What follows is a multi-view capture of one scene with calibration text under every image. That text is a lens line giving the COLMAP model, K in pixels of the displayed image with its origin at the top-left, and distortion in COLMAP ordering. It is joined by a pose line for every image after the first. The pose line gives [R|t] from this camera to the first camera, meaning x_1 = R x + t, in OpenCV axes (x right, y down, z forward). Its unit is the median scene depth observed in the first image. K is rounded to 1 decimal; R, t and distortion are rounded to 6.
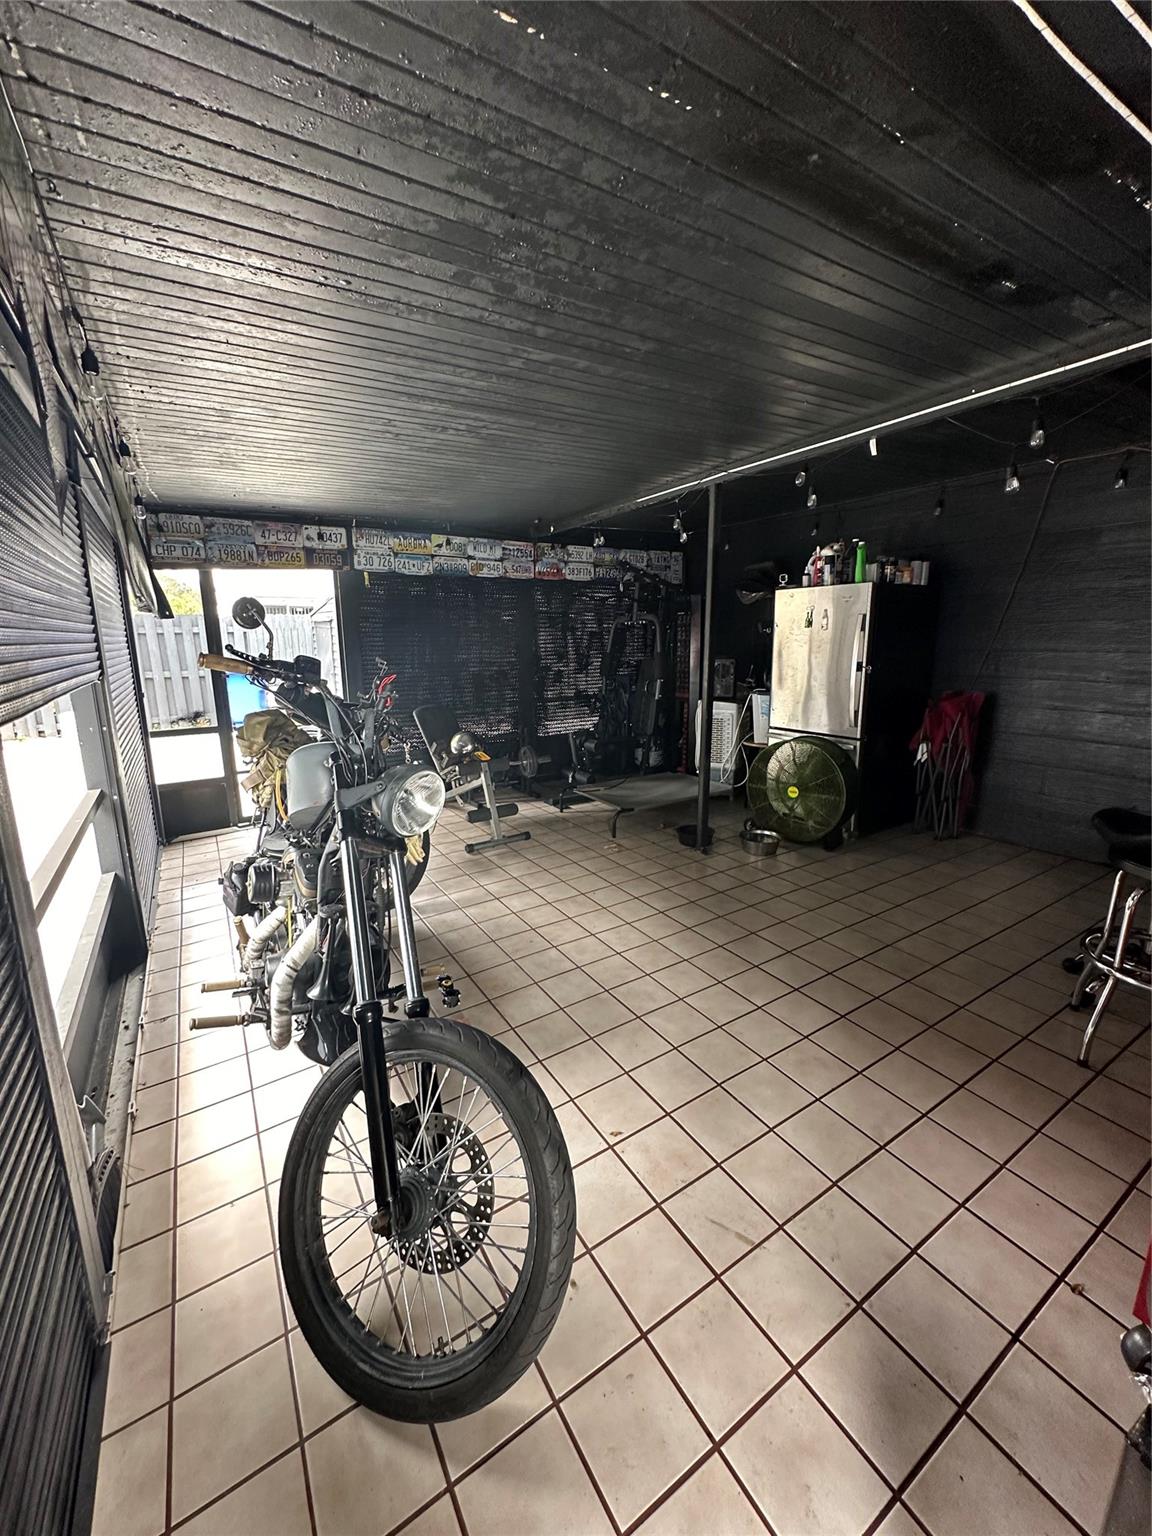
lens RADIAL K [[614.1, 0, 576.9], [0, 614.1, 764.4], [0, 0, 1]] dist [-0.002646, 0.000576]
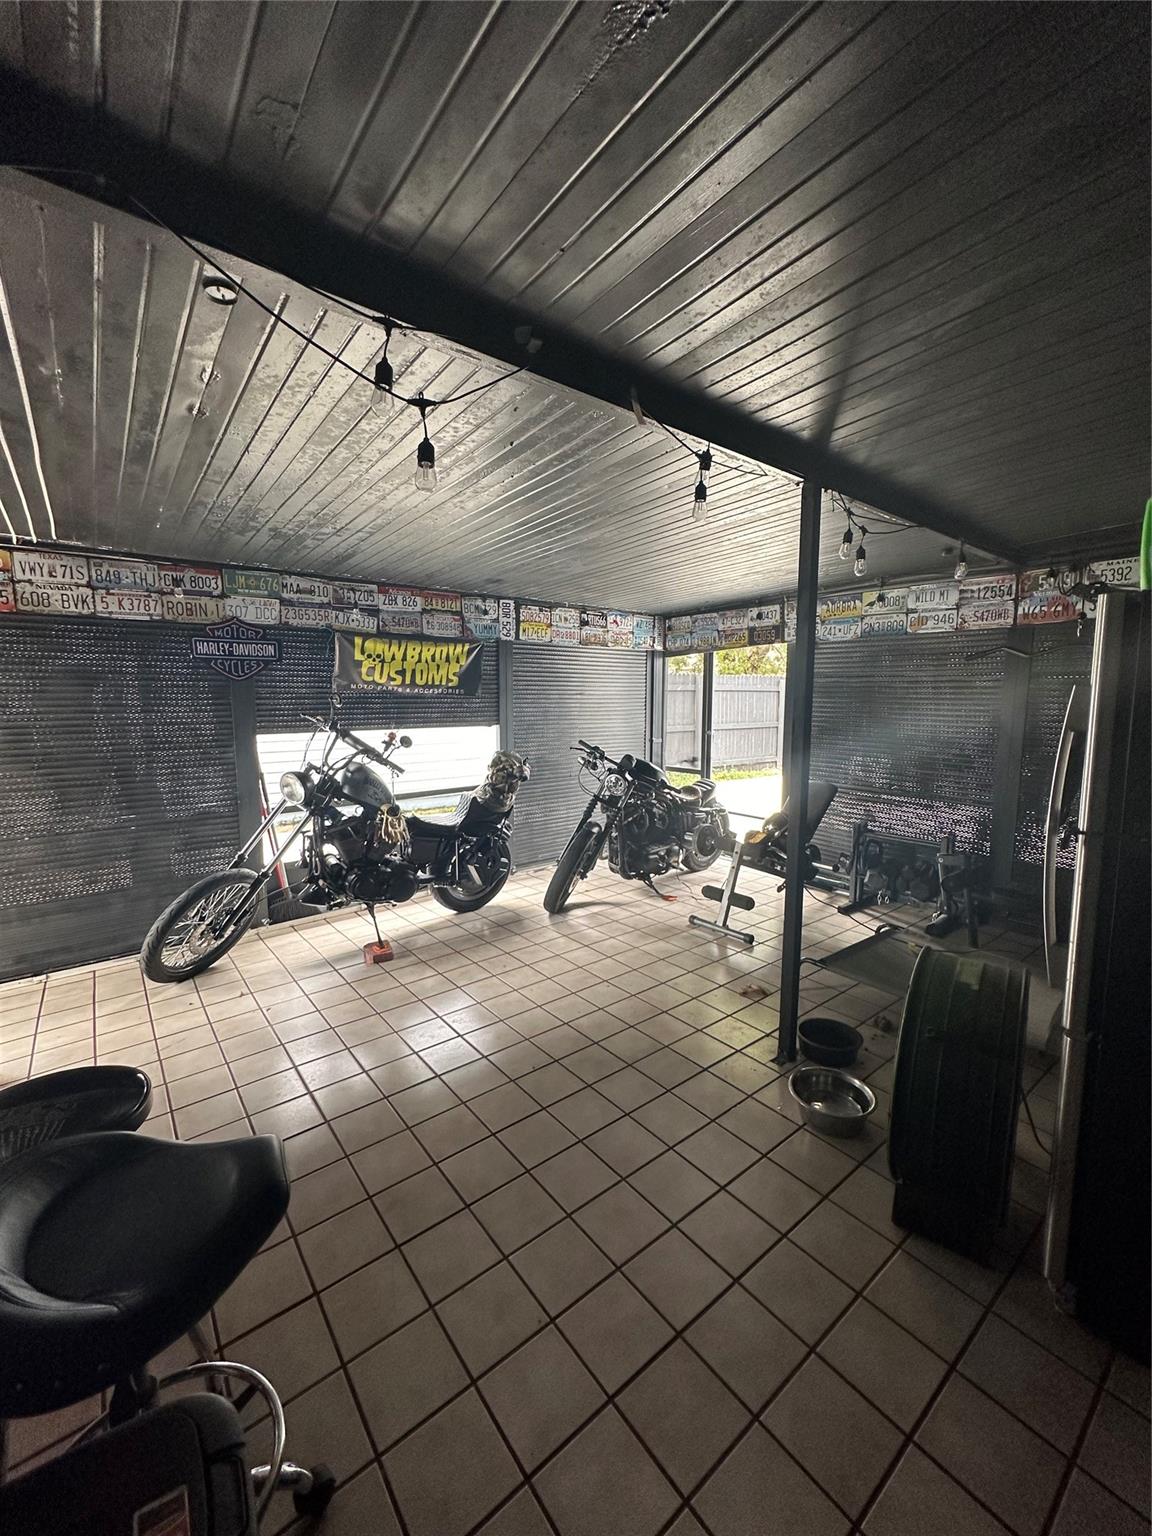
lens RADIAL K [[614.1, 0, 580.0], [0, 614.1, 769.6], [0, 0, 1]] dist [-0.002646, 0.000576]
pose [[0.119682, 0.126466, -0.984725, 0.660312], [-0.207855, 0.973065, 0.099706, -0.140801], [0.970810, 0.192747, 0.142745, 0.566325]]
